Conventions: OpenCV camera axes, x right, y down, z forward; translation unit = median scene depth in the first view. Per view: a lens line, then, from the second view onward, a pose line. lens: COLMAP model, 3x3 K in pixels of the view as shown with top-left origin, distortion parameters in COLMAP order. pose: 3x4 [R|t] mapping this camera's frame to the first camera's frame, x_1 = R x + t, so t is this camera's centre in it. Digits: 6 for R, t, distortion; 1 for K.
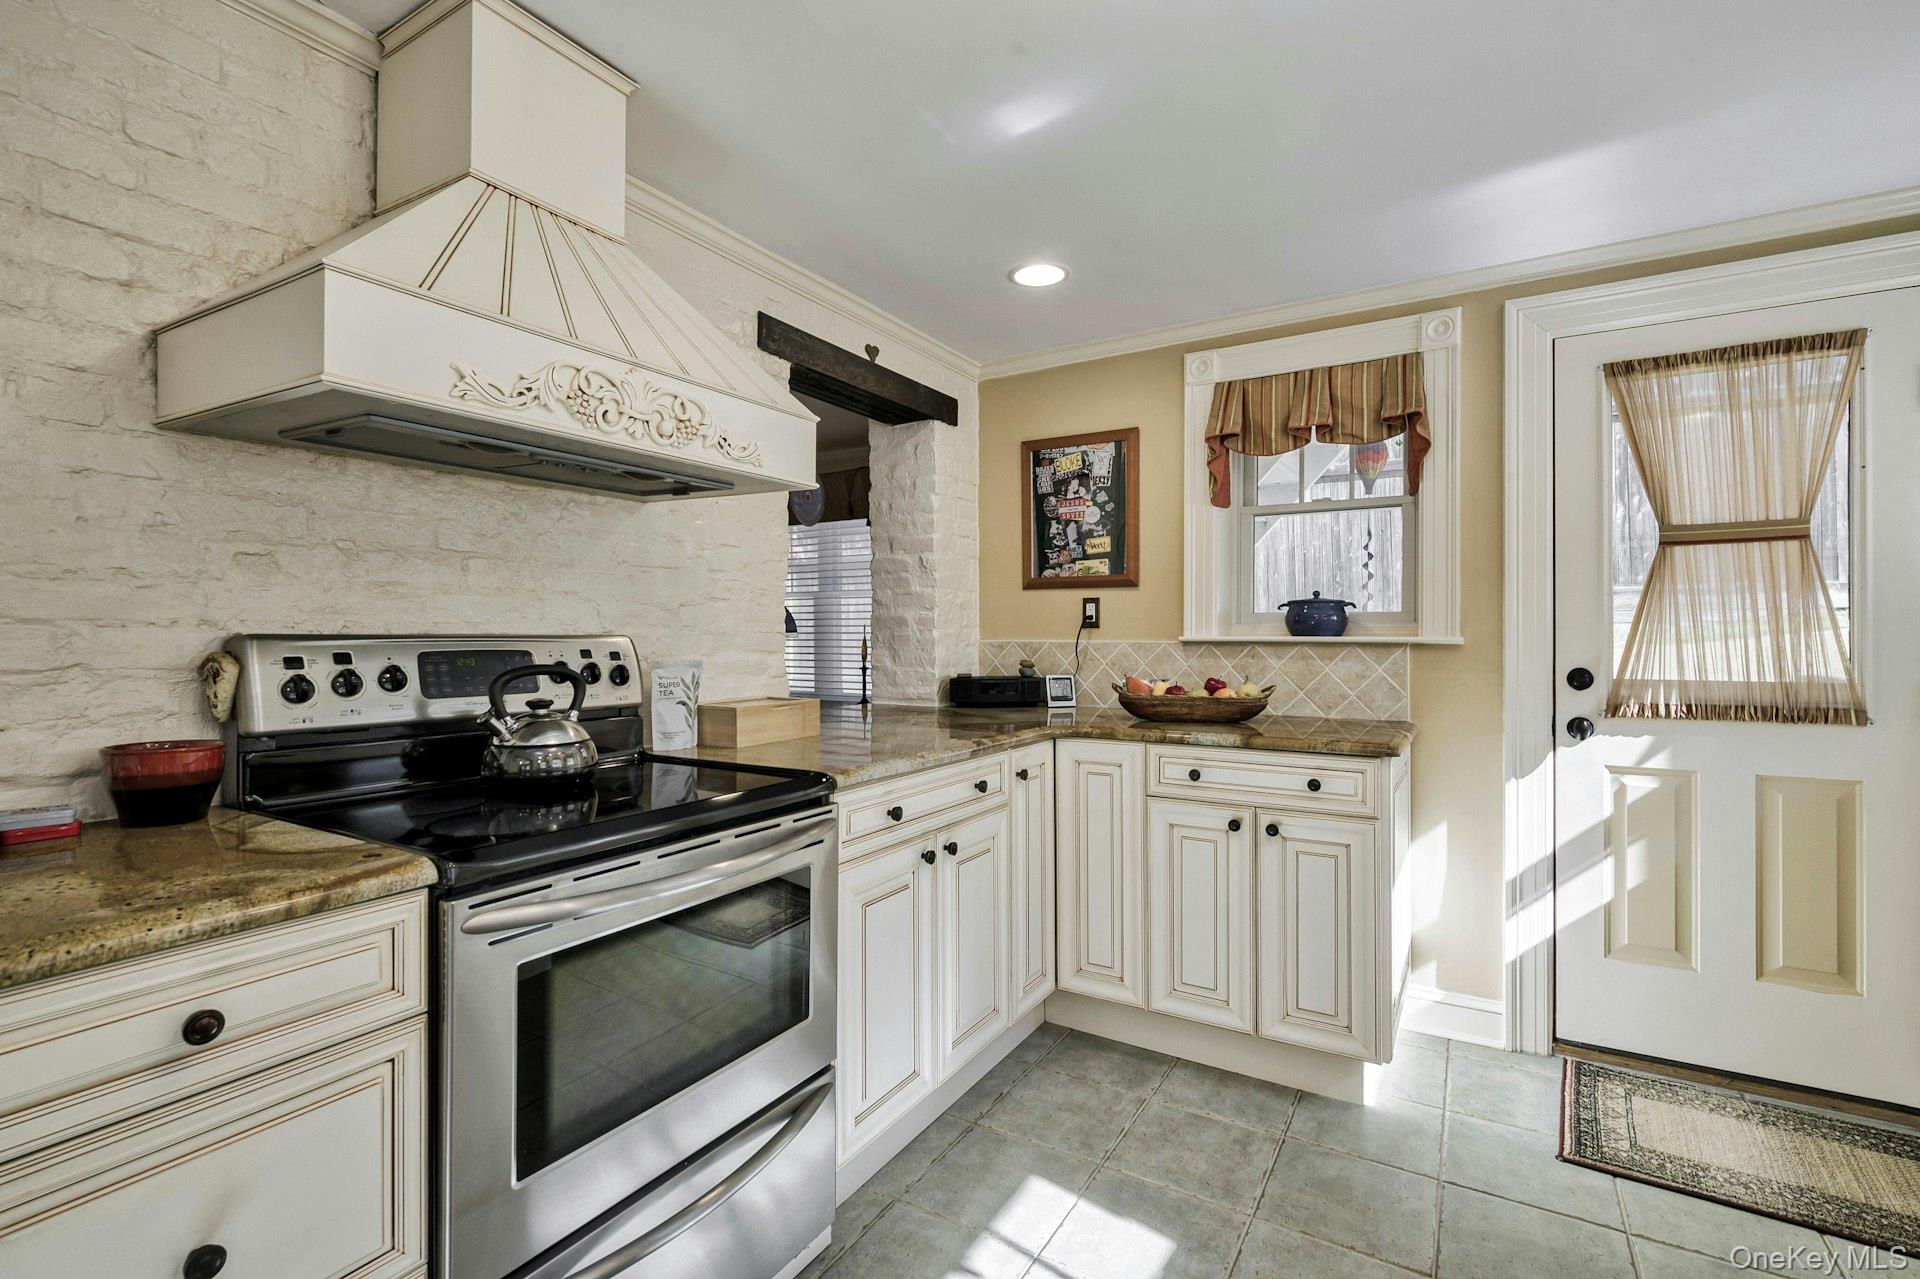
lens RADIAL K [[872.0, 0, 964.9], [0, 872.0, 633.9], [0, 0, 1]] dist [0.002252, 0.000504]
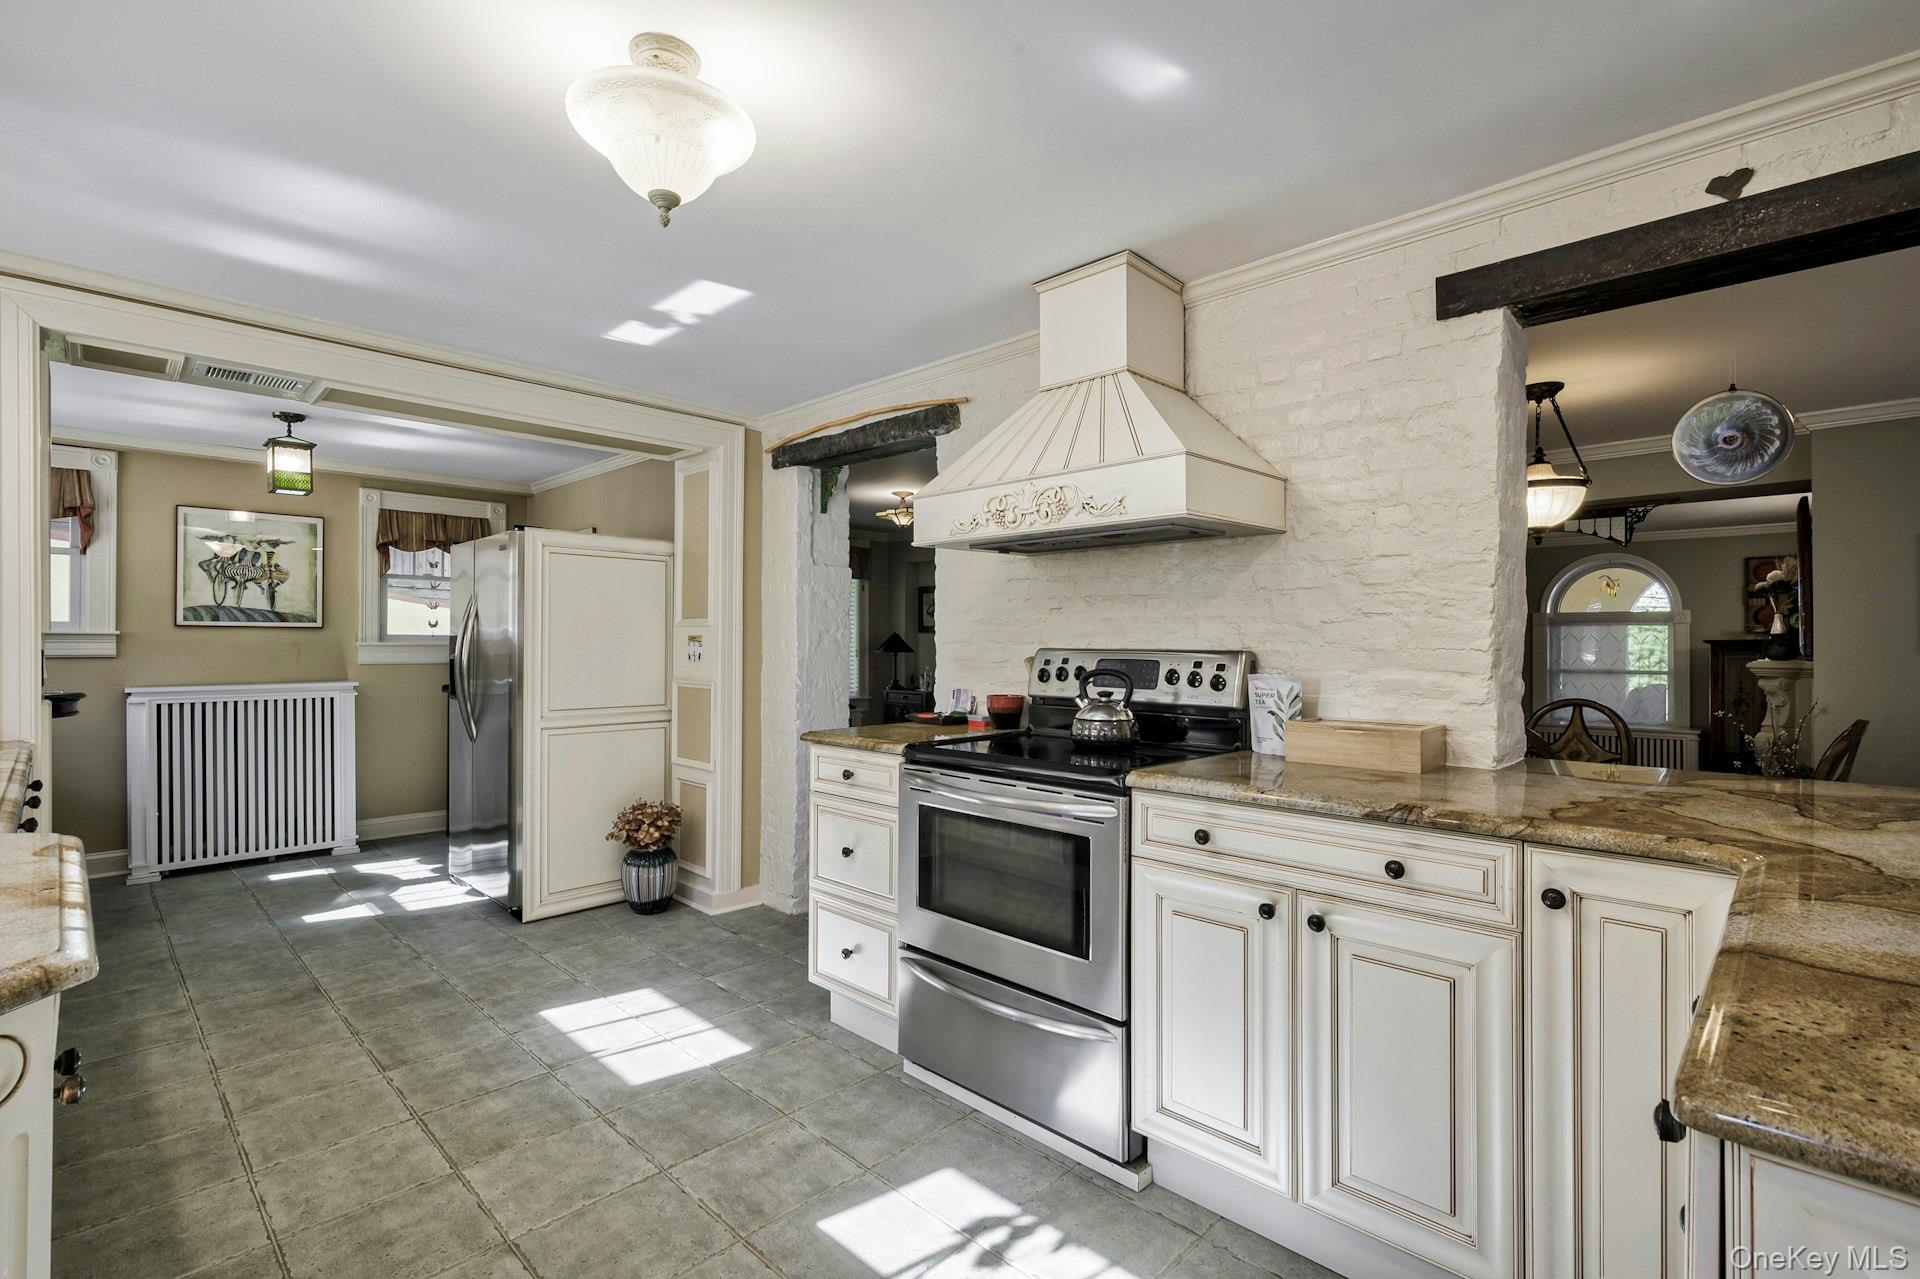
lens RADIAL K [[872.0, 0, 964.3], [0, 872.0, 640.6], [0, 0, 1]] dist [0.002252, 0.000504]
pose [[-0.229308, -0.003303, -0.973348, 0.898287], [-0.005810, 0.999981, -0.002025, -0.007585], [0.973336, 0.005190, -0.229323, 0.938788]]
